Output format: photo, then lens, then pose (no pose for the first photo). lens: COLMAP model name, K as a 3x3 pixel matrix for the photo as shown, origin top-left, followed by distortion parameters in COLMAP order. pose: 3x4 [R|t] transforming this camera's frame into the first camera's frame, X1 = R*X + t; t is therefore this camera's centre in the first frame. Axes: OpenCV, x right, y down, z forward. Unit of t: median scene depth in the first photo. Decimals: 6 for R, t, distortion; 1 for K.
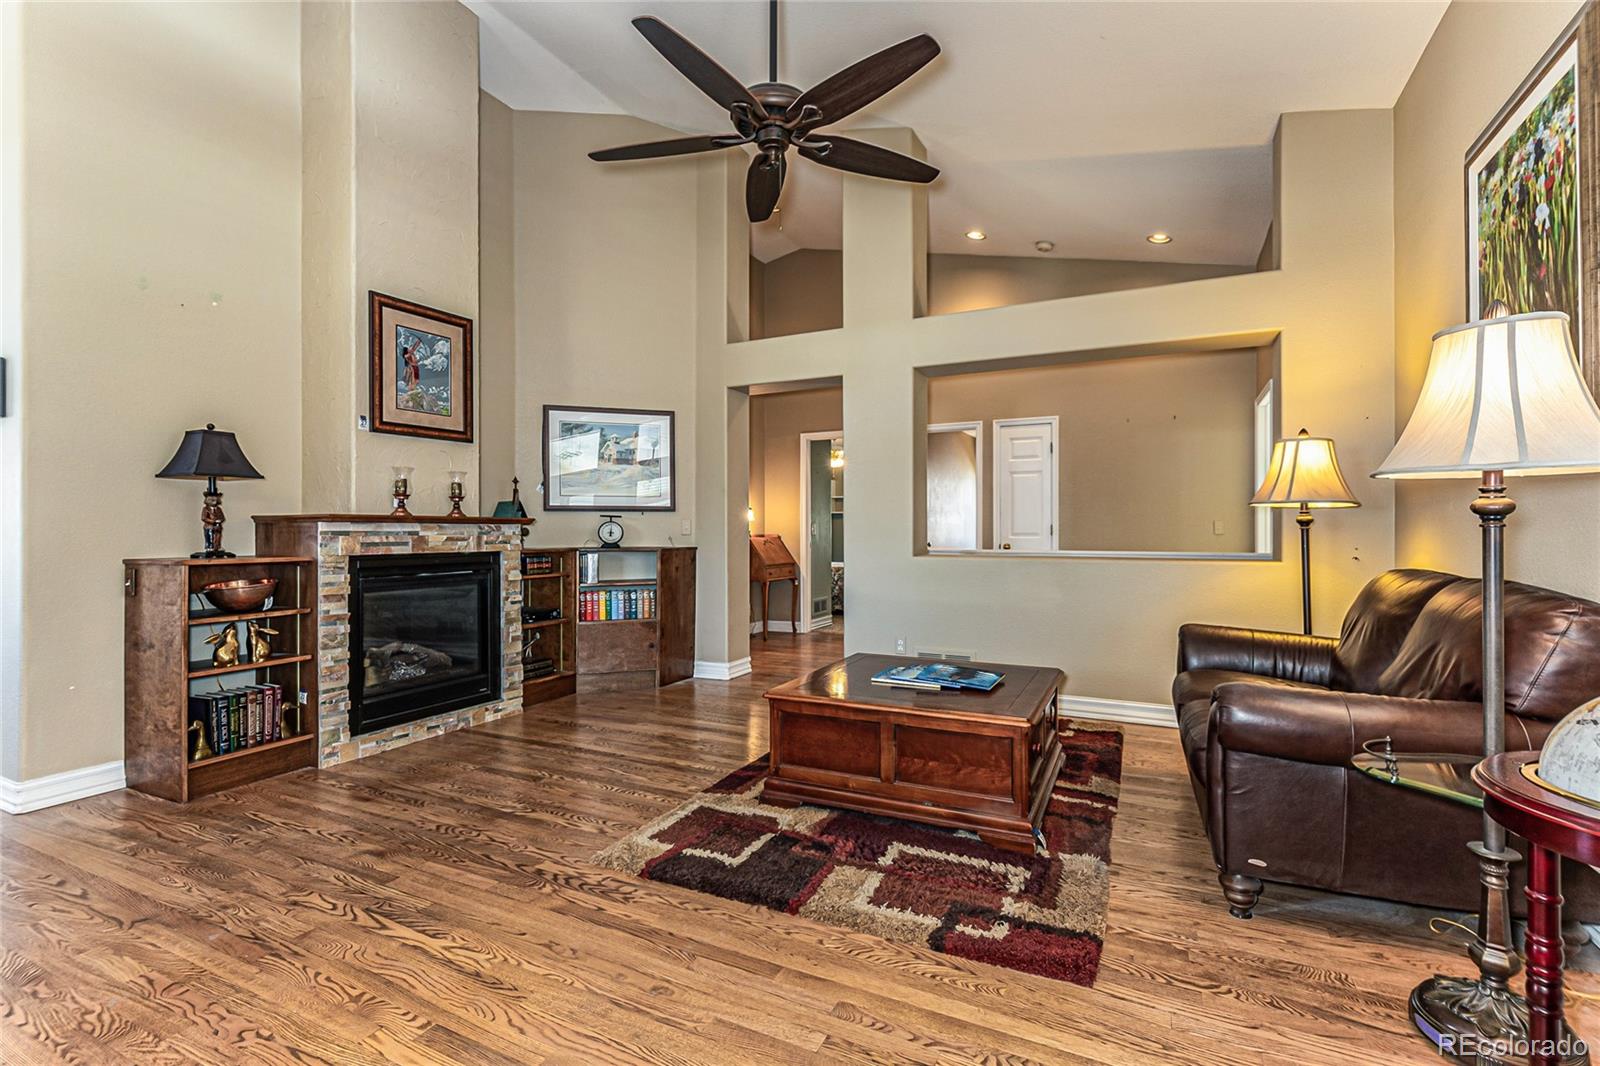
lens RADIAL K [[722.8, 0, 810.1], [0, 722.8, 530.7], [0, 0, 1]] dist [0.002052, 0.000323]
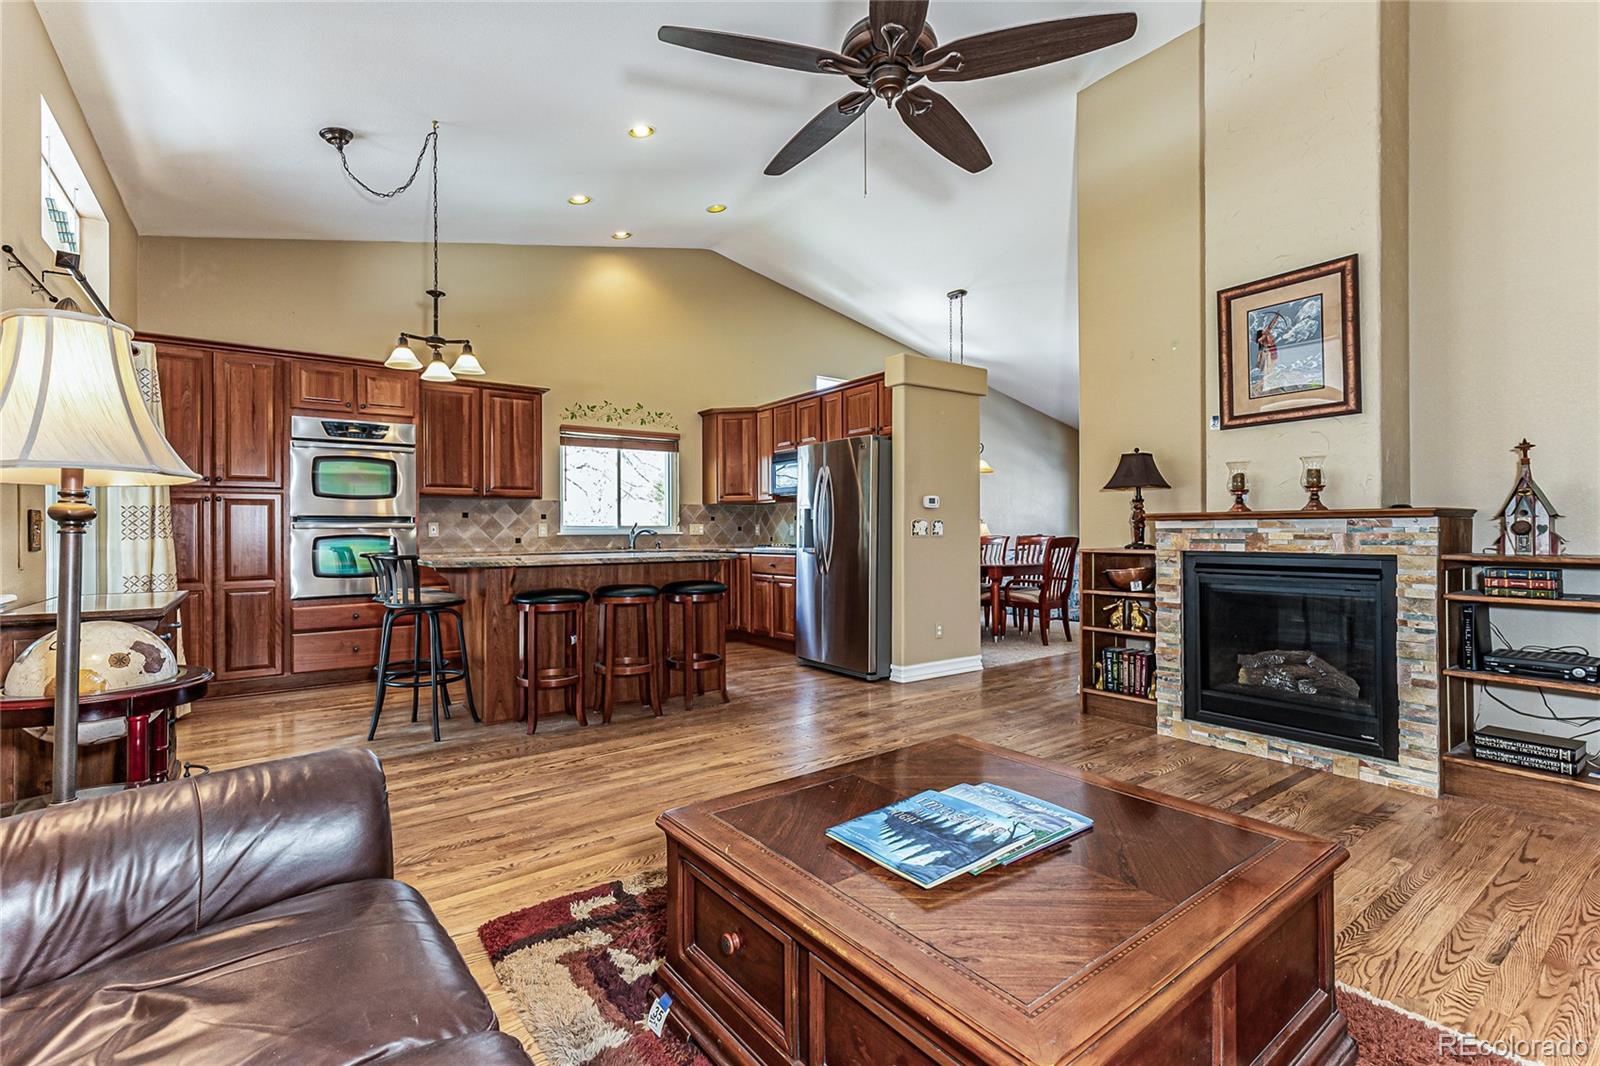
lens RADIAL K [[722.8, 0, 811.4], [0, 722.8, 528.0], [0, 0, 1]] dist [0.002052, 0.000323]
pose [[-0.456472, 0.001032, -0.889737, 0.546110], [0.006916, 0.999973, -0.002388, -0.001118], [0.889711, -0.007244, -0.456466, 0.933790]]
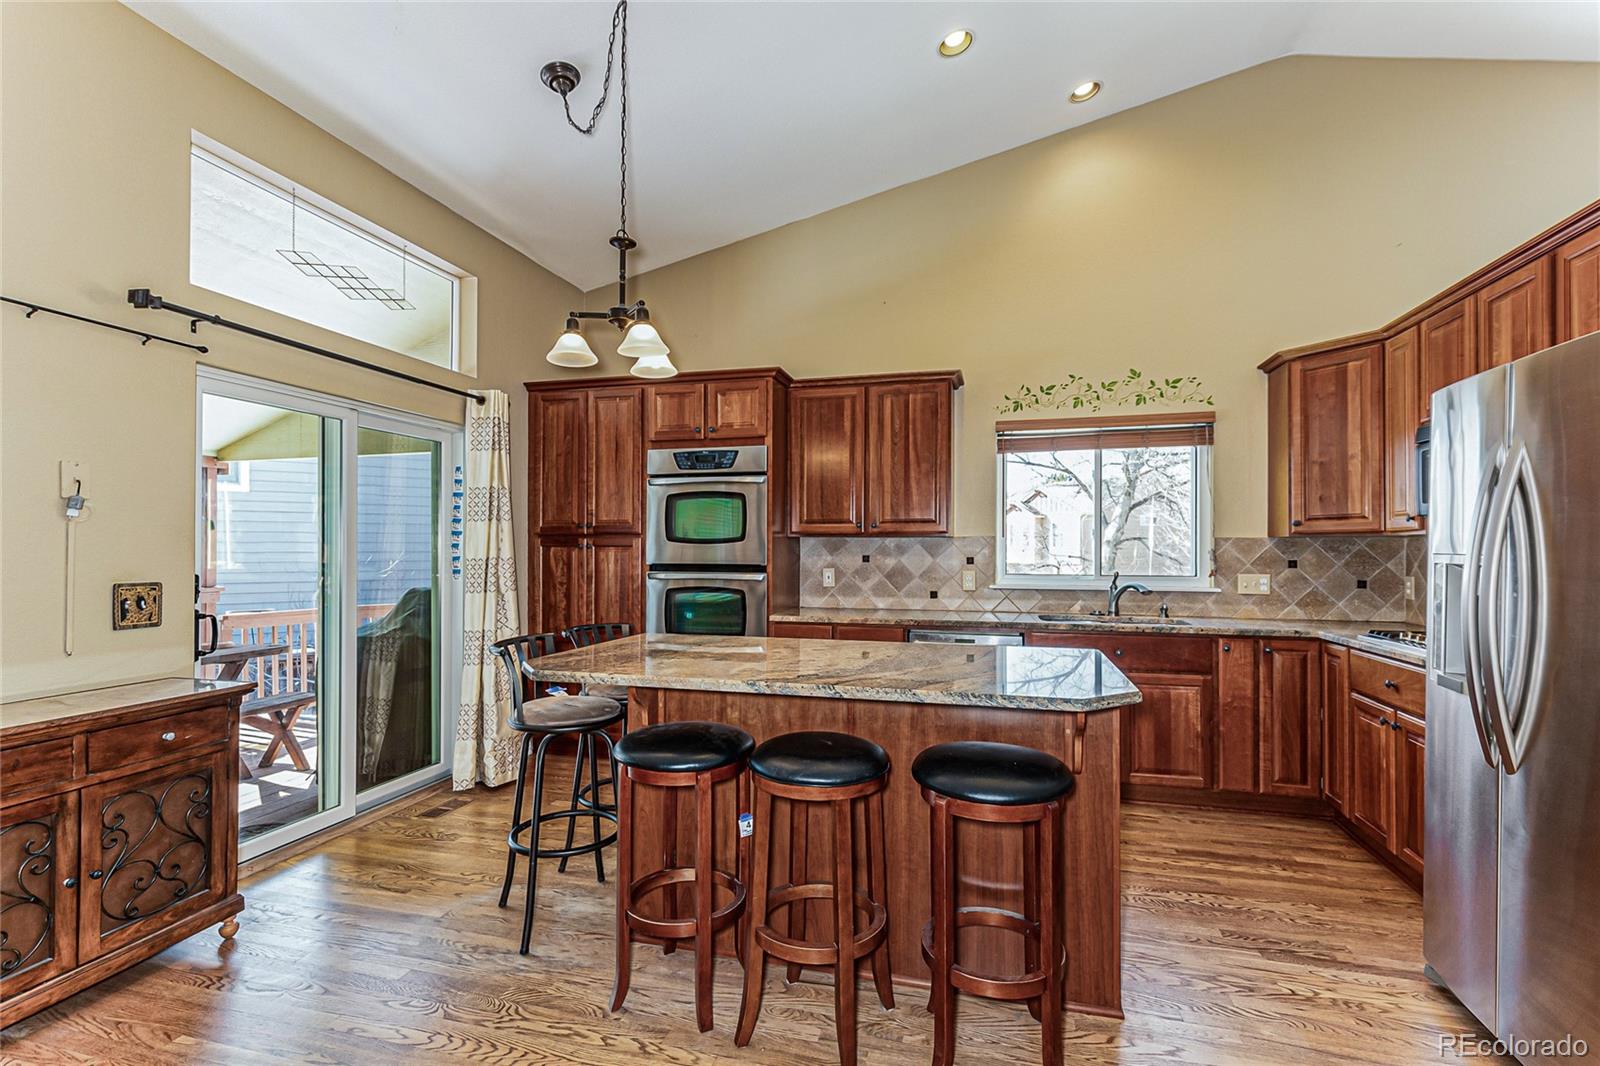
lens RADIAL K [[722.8, 0, 801.7], [0, 722.8, 543.5], [0, 0, 1]] dist [0.002052, 0.000323]
pose [[-0.982043, -0.000953, -0.188654, 0.236587], [0.000900, 0.999952, -0.009736, -0.022587], [0.188654, -0.009731, -0.981995, 0.828160]]
